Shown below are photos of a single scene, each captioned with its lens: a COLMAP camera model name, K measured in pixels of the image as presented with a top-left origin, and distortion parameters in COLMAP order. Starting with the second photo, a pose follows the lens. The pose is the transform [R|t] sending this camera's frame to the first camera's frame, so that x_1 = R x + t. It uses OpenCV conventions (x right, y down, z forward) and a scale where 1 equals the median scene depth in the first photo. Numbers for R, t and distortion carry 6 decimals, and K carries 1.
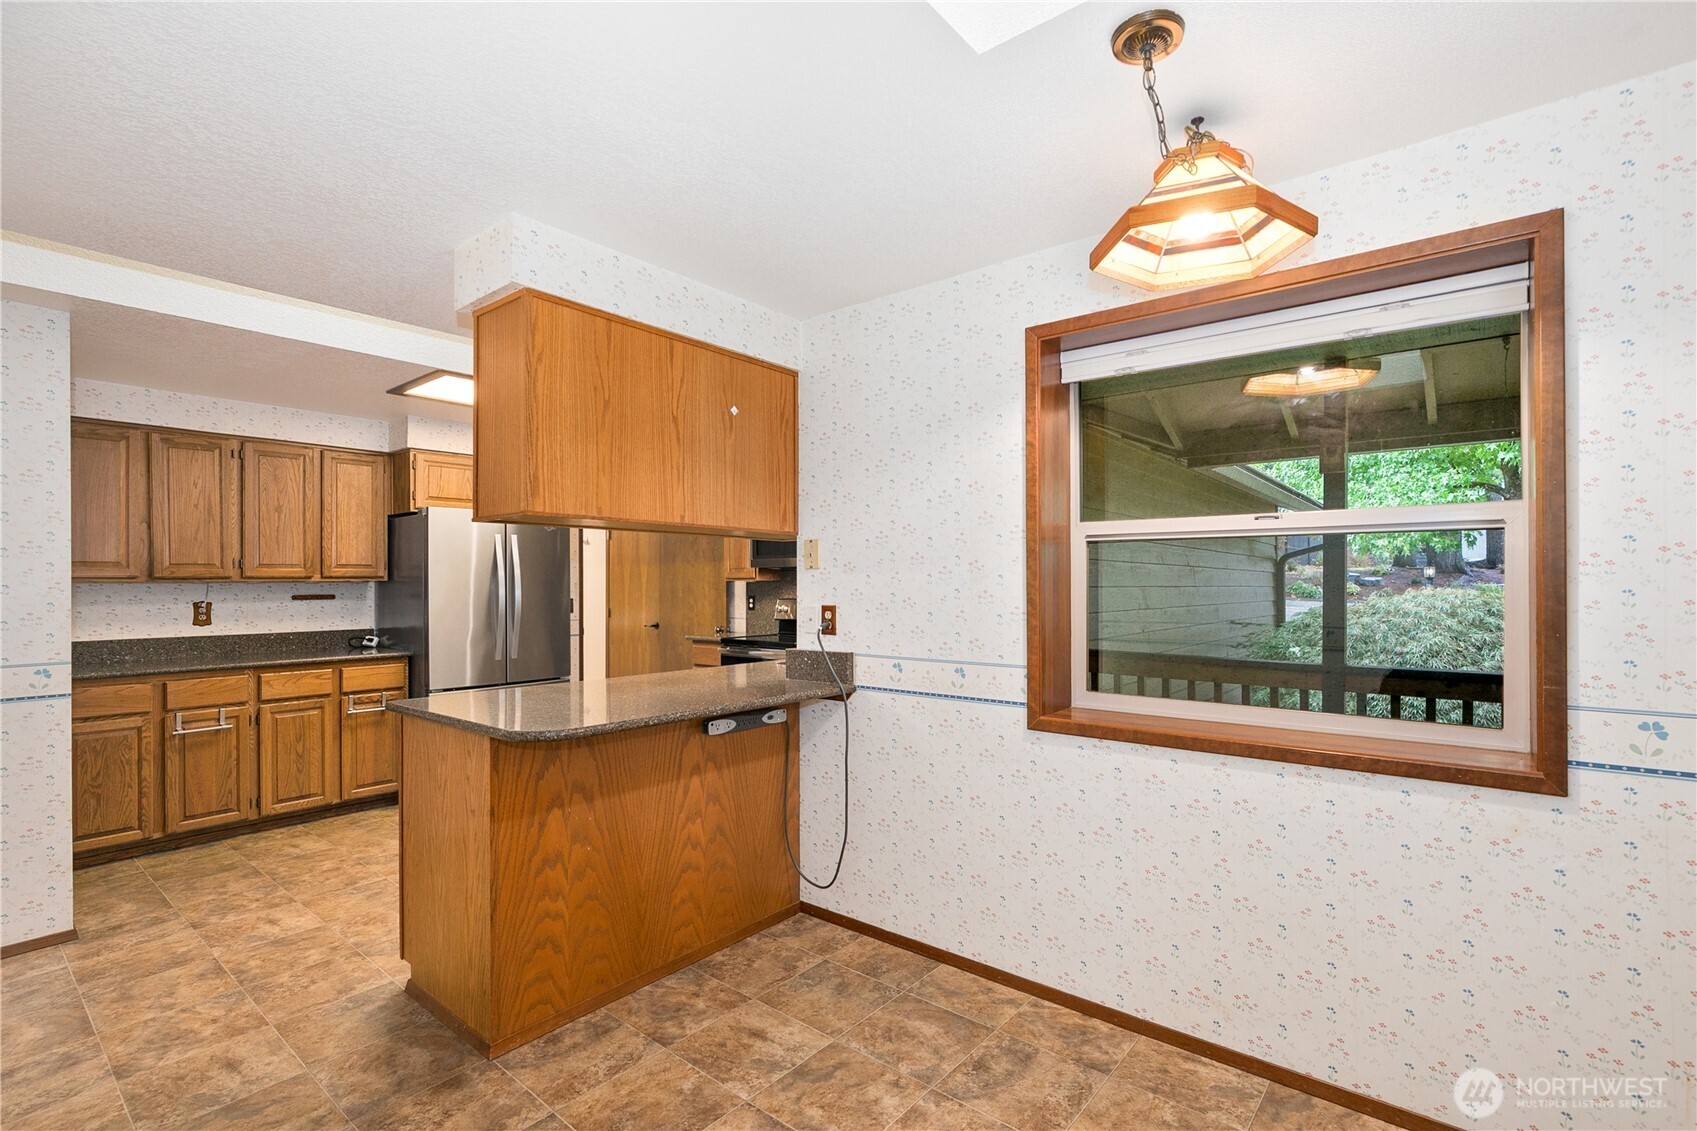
lens RADIAL K [[783.4, 0, 863.1], [0, 783.4, 577.6], [0, 0, 1]] dist [-0.014313, 0.005033]
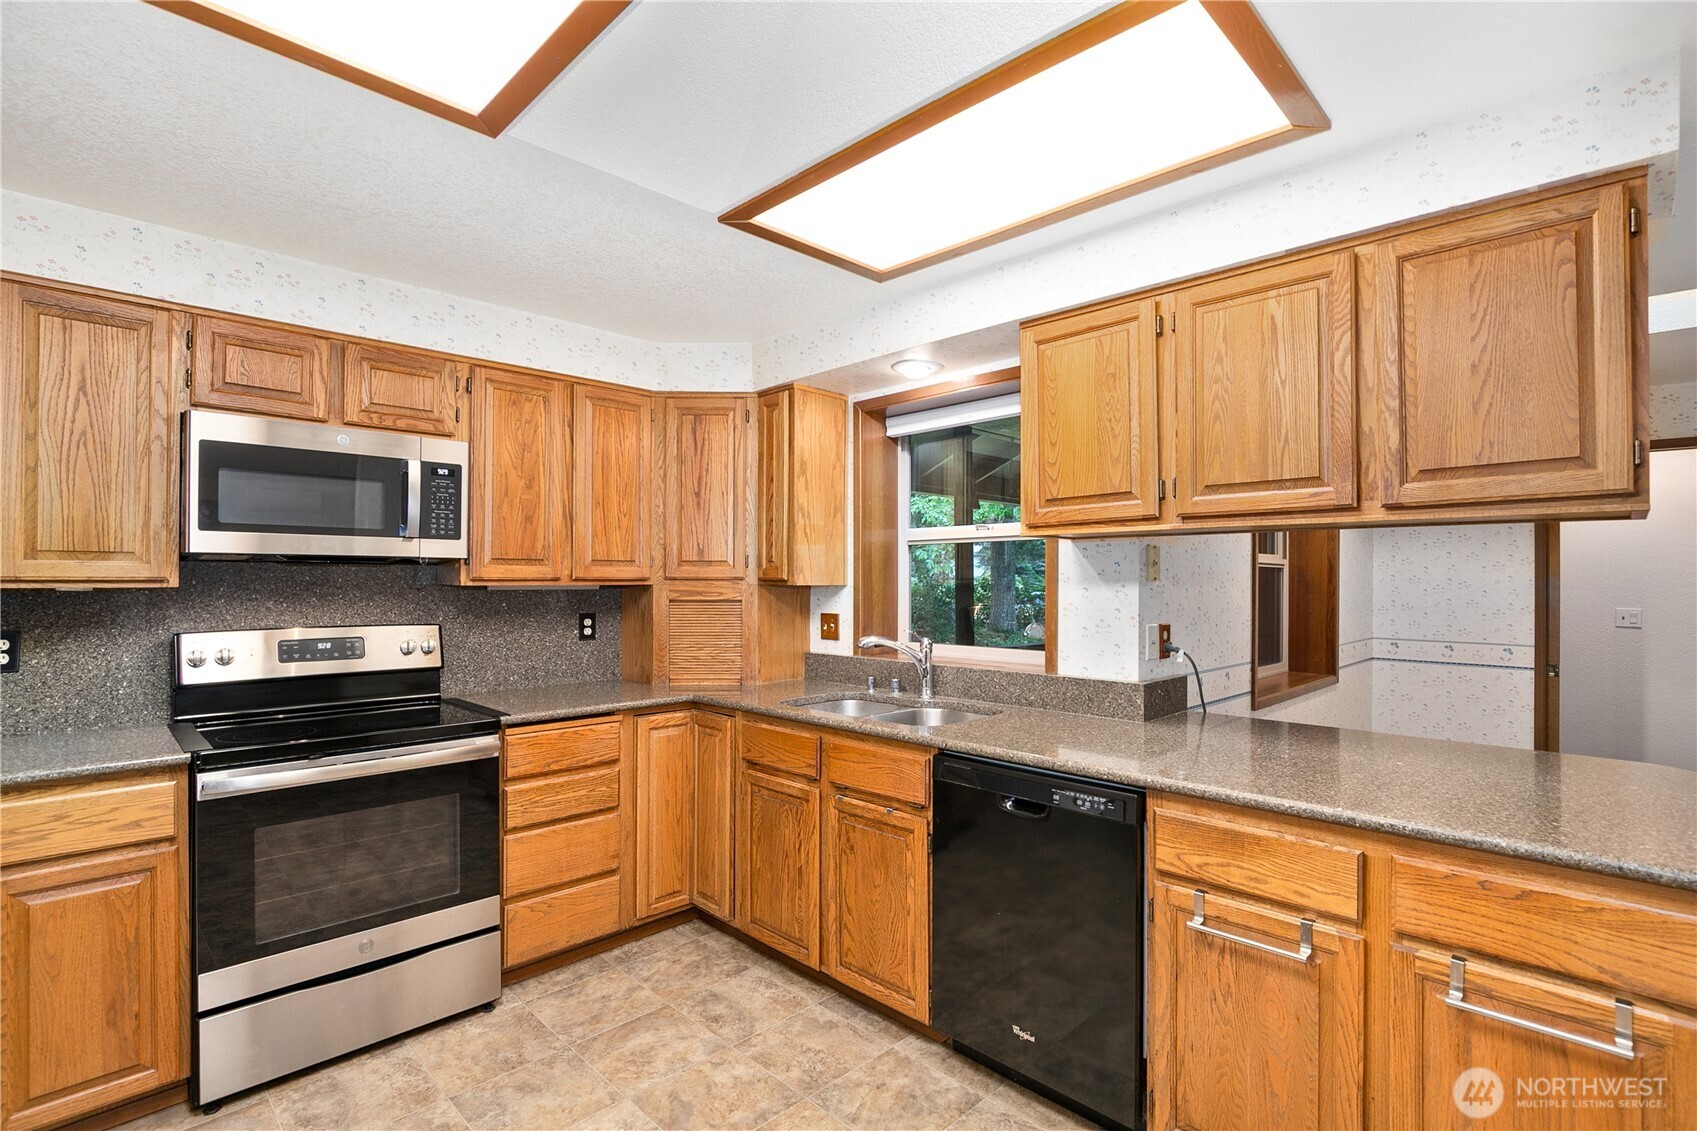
lens RADIAL K [[799.1, 0, 862.3], [0, 799.1, 575.3], [0, 0, 1]] dist [-0.014465, 0.002755]
pose [[0.093841, 0.010003, 0.995537, -0.661282], [-0.013443, 0.999871, -0.008779, -0.003995], [-0.995496, -0.012559, 0.093964, 0.876525]]
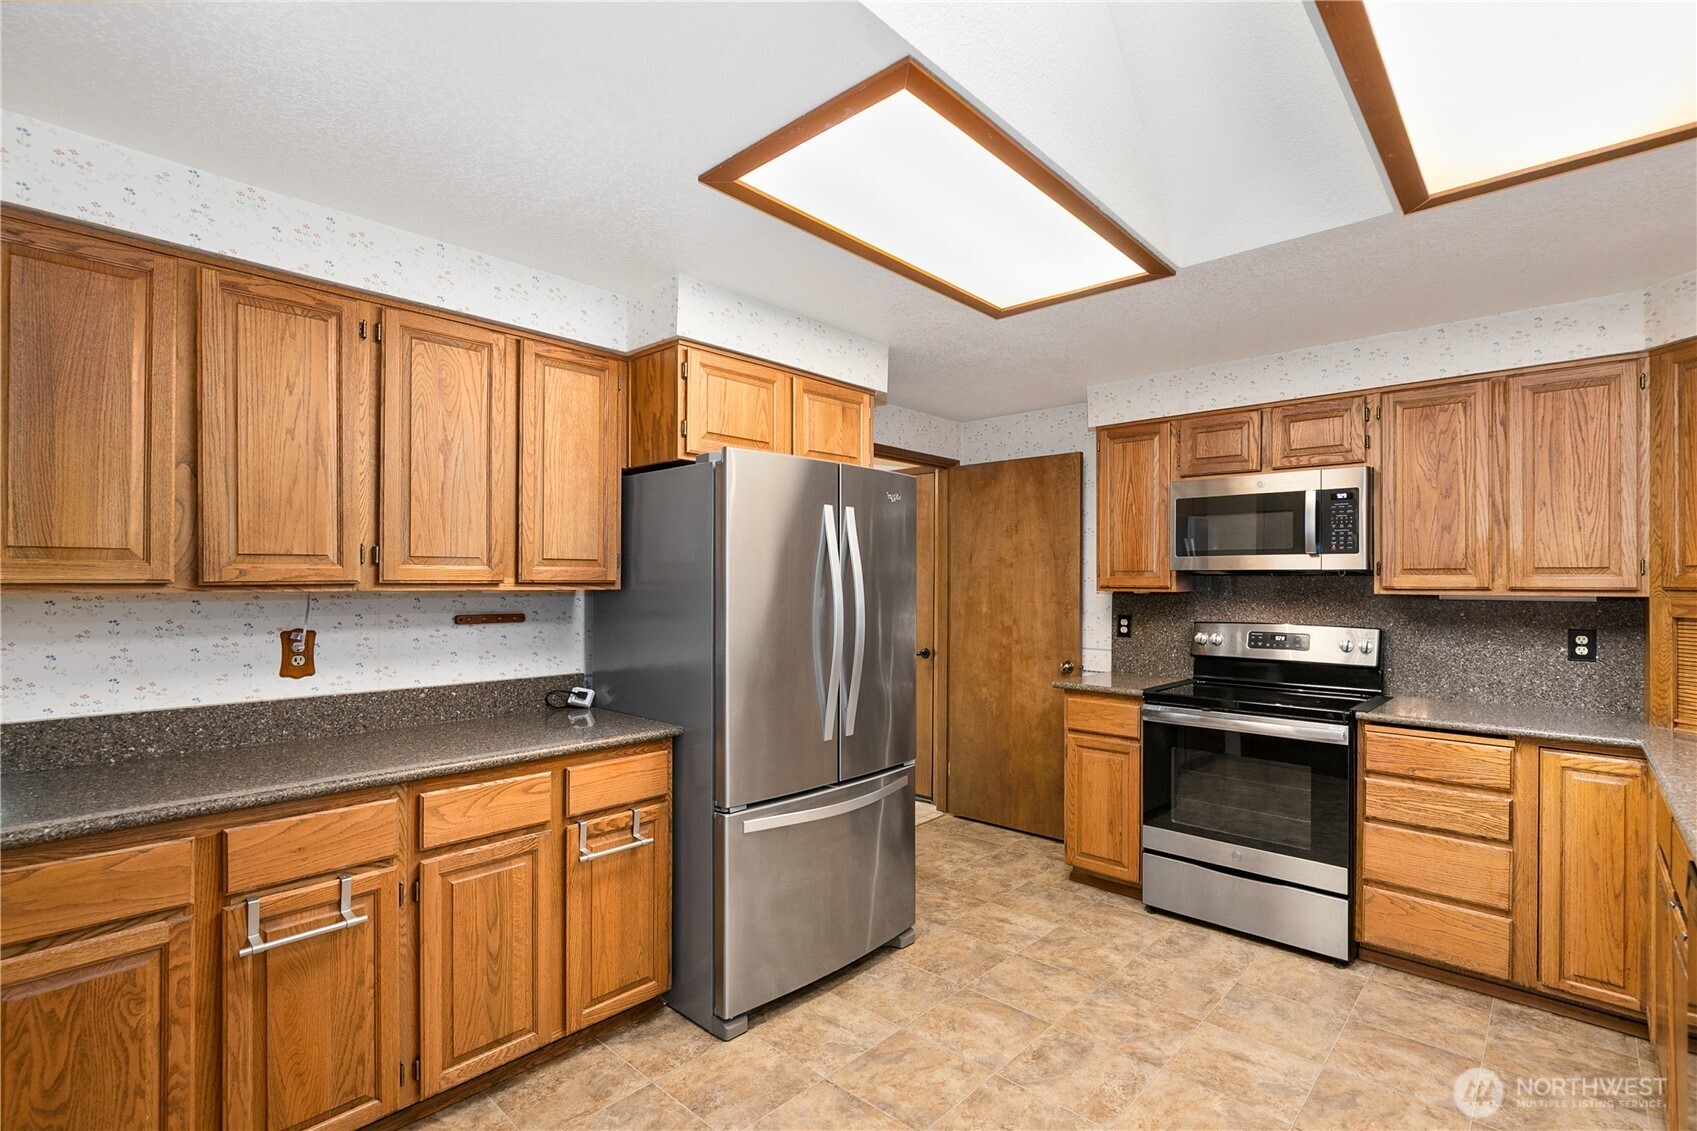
lens RADIAL K [[783.4, 0, 861.7], [0, 783.4, 577.7], [0, 0, 1]] dist [-0.014313, 0.005033]
pose [[0.998393, 0.011297, -0.055533, -0.469795], [-0.011116, 0.999932, 0.003573, -0.009180], [0.055569, -0.002950, 0.998450, 0.529820]]
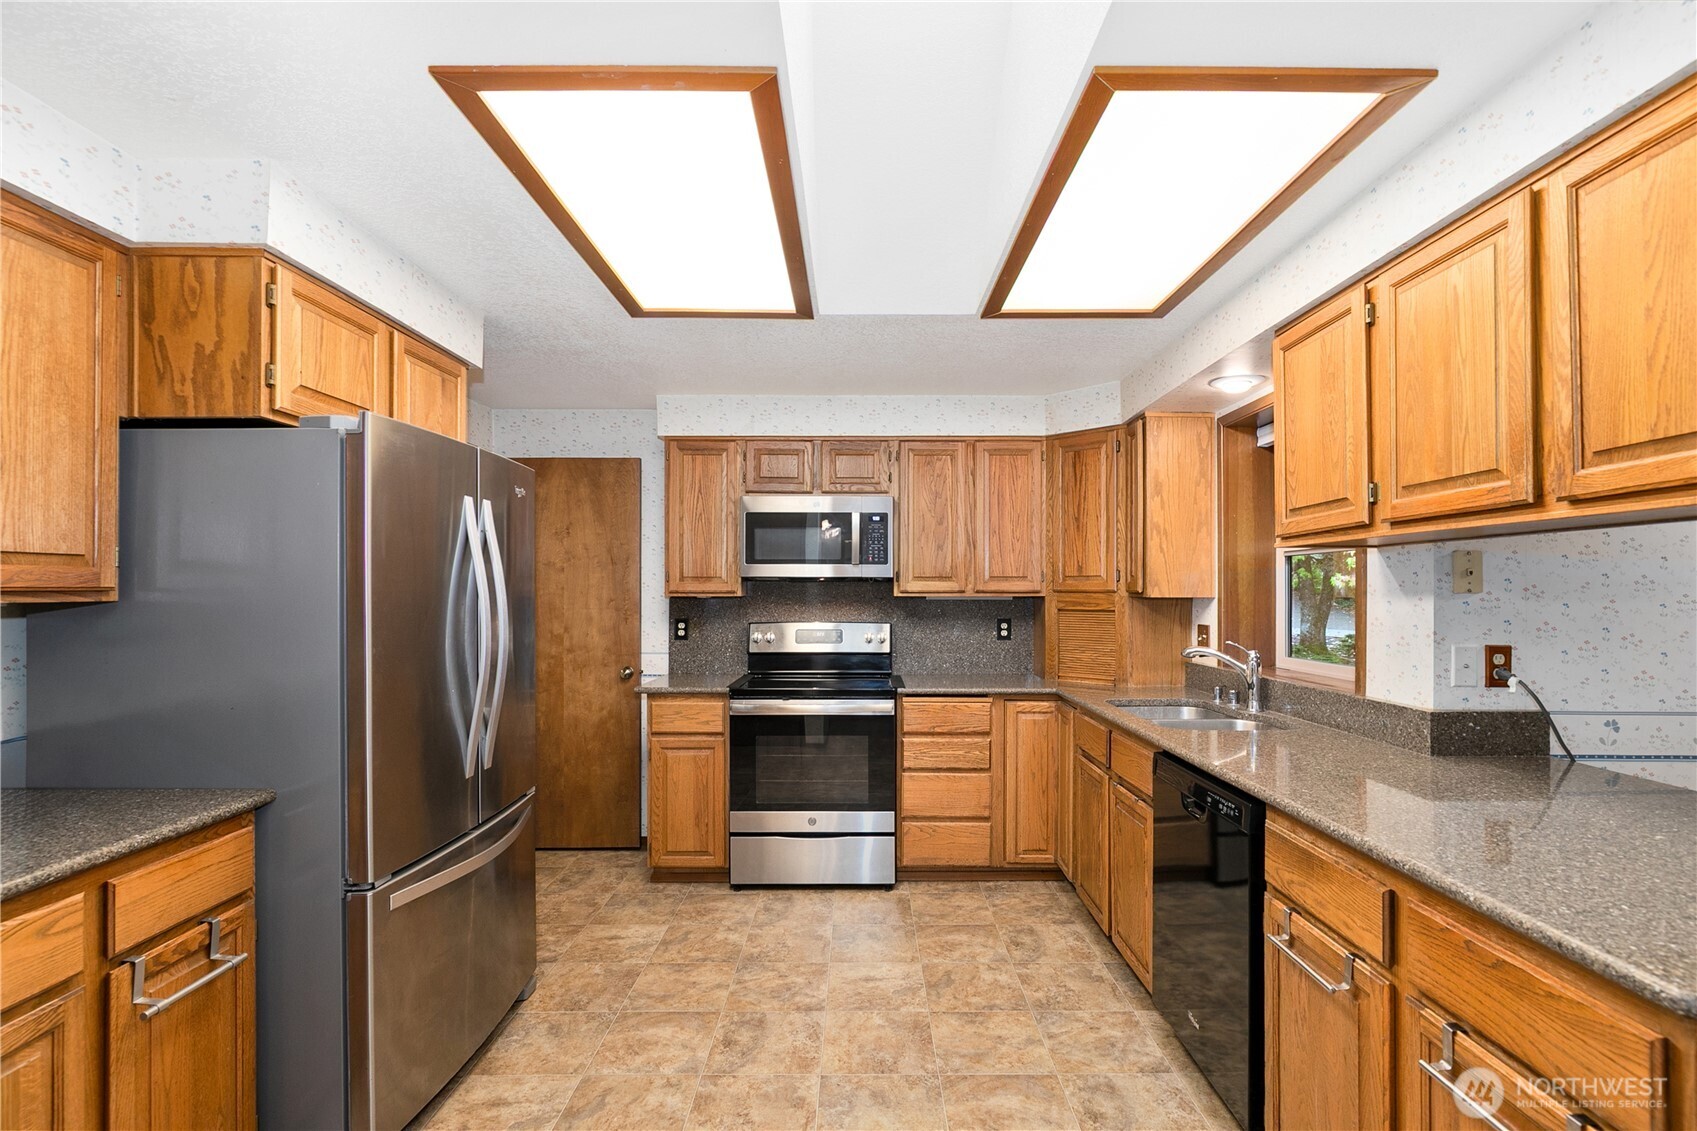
lens RADIAL K [[783.4, 0, 865.0], [0, 783.4, 586.1], [0, 0, 1]] dist [-0.014313, 0.005033]
pose [[0.770415, 0.009956, 0.637465, -0.654080], [-0.012254, 0.999925, -0.000807, -0.007527], [-0.637425, -0.007189, 0.770479, 0.579380]]
